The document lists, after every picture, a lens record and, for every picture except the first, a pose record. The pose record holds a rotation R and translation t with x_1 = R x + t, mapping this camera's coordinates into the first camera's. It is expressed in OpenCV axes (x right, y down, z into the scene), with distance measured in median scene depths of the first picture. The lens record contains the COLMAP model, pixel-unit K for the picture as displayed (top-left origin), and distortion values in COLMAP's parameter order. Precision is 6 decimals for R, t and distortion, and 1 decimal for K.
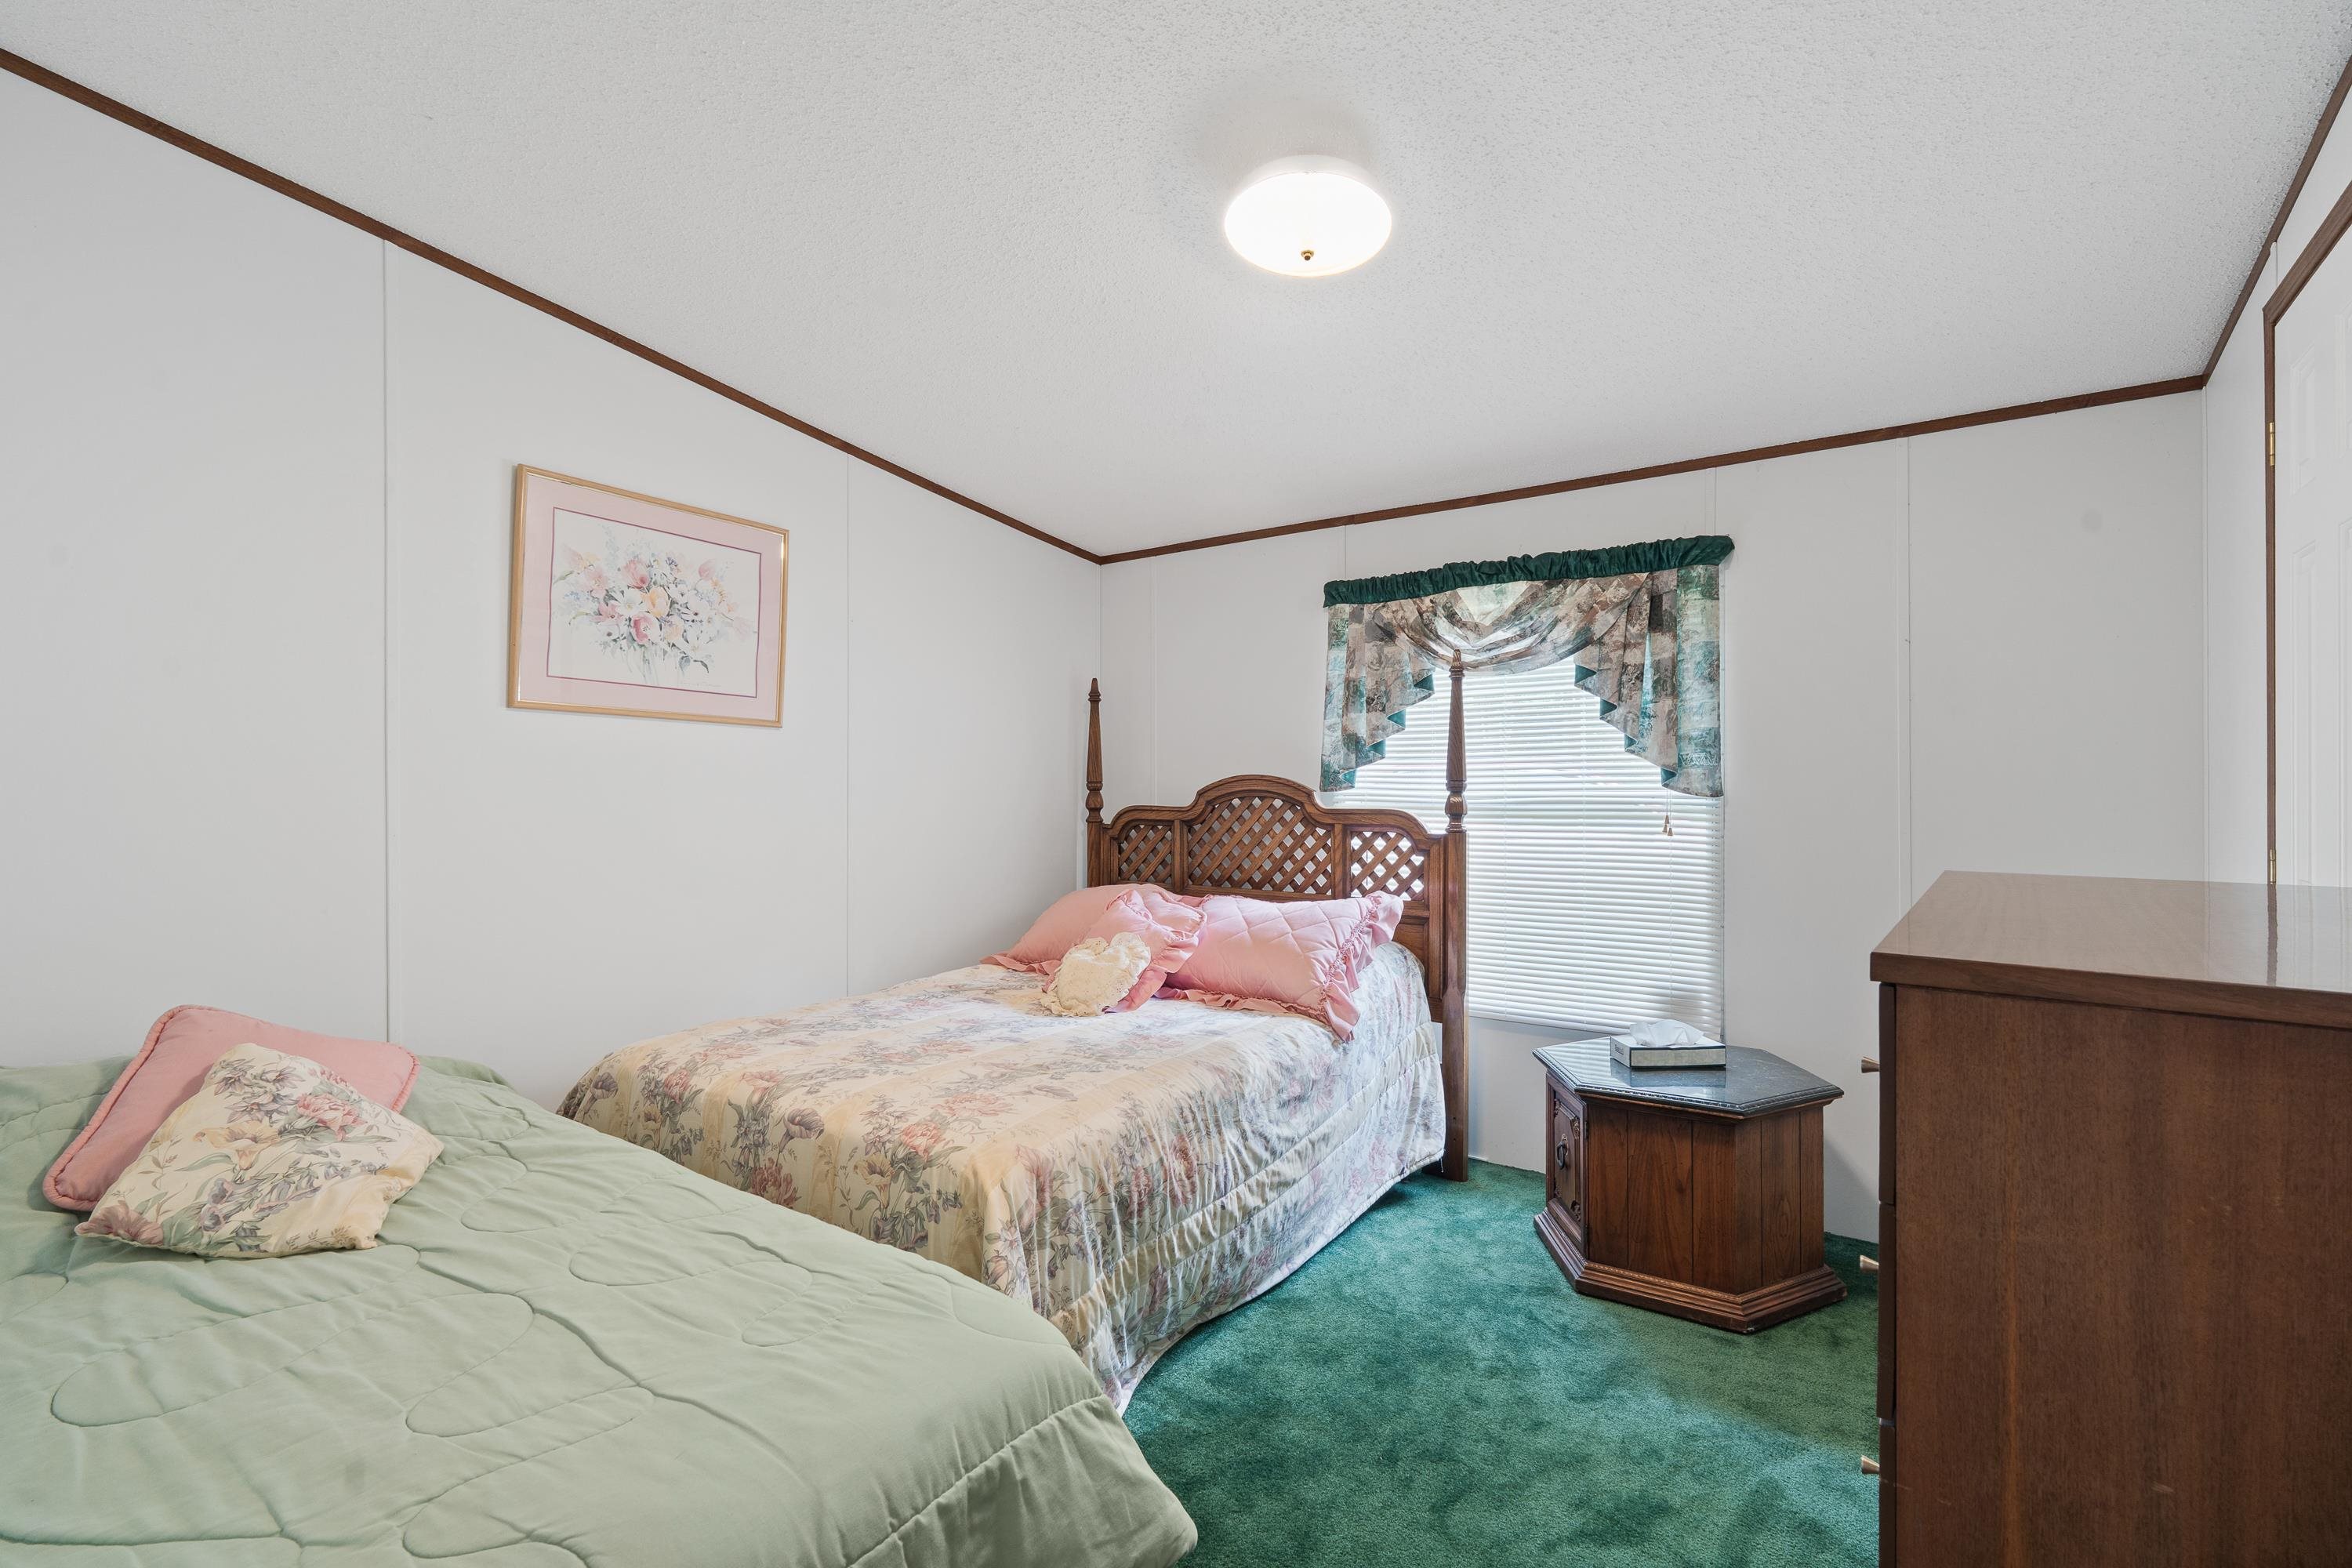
lens RADIAL K [[1068.6, 0, 1169.1], [0, 1068.6, 790.4], [0, 0, 1]] dist [-0.012797, 0.003200]
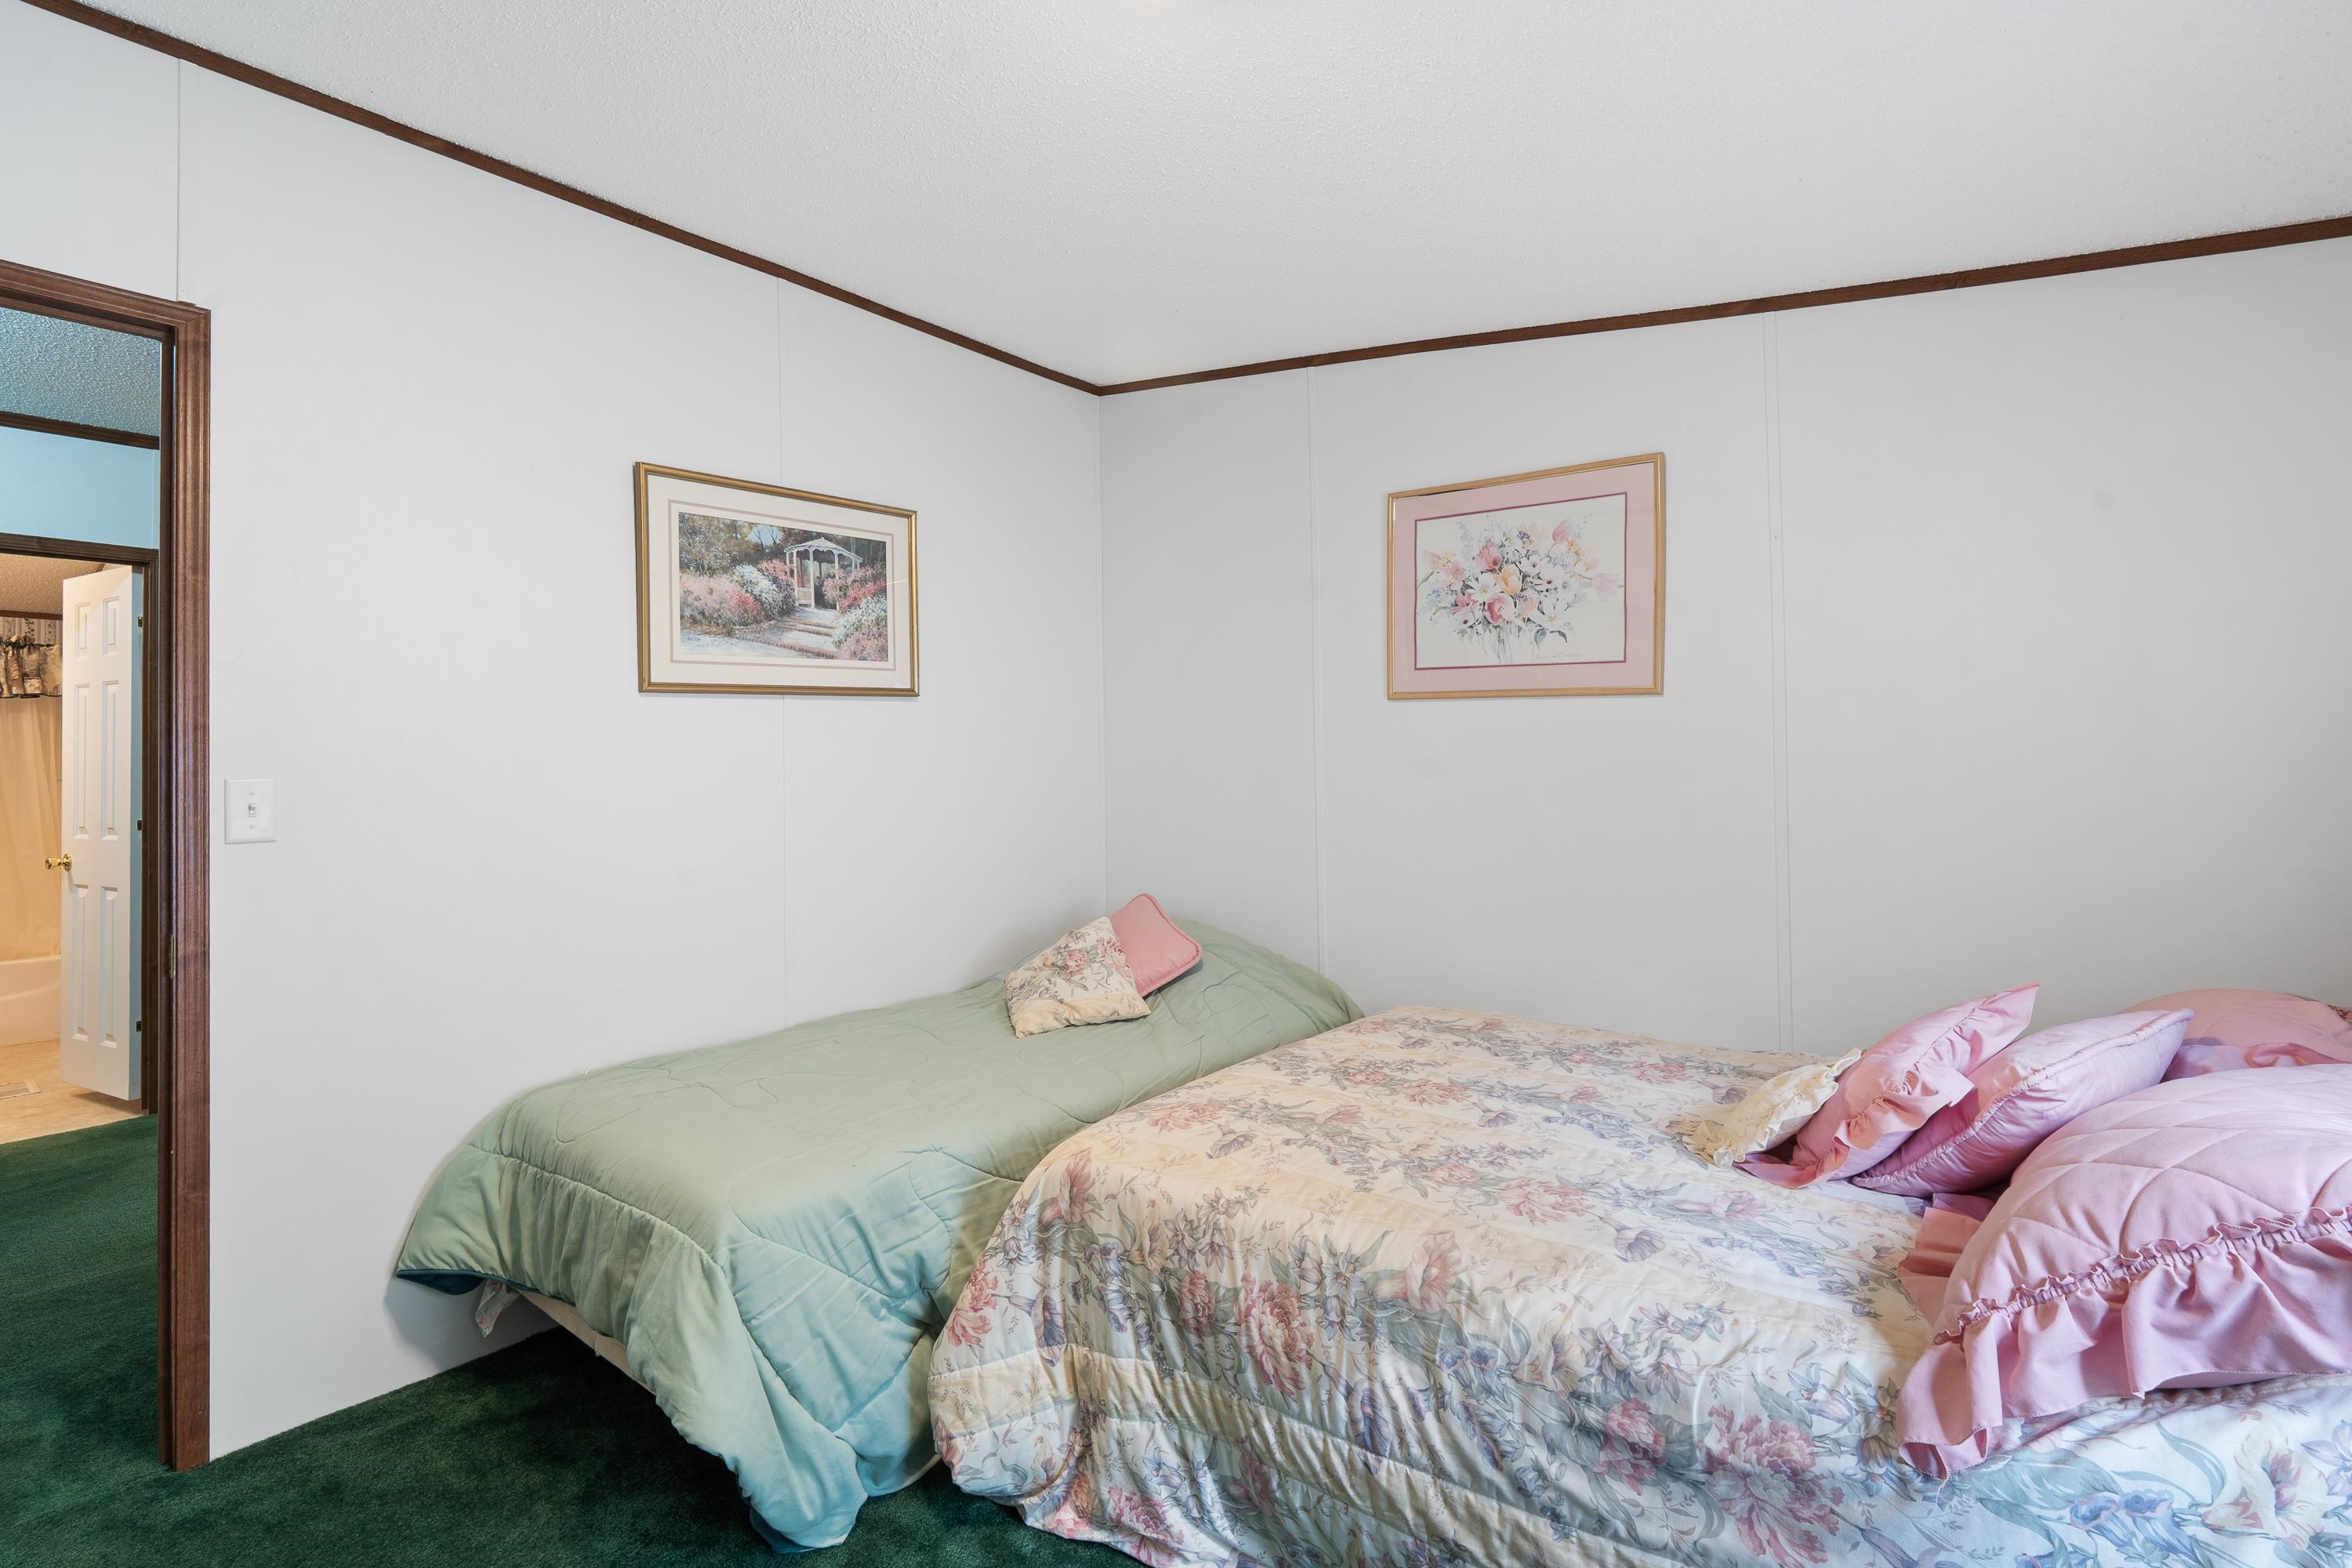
lens RADIAL K [[1068.6, 0, 1170.7], [0, 1068.6, 763.1], [0, 0, 1]] dist [-0.012797, 0.003200]
pose [[-0.059460, 0.000678, -0.998230, 0.599376], [0.001053, 0.999999, 0.000617, -0.008358], [0.998230, -0.001014, -0.059461, 0.842383]]
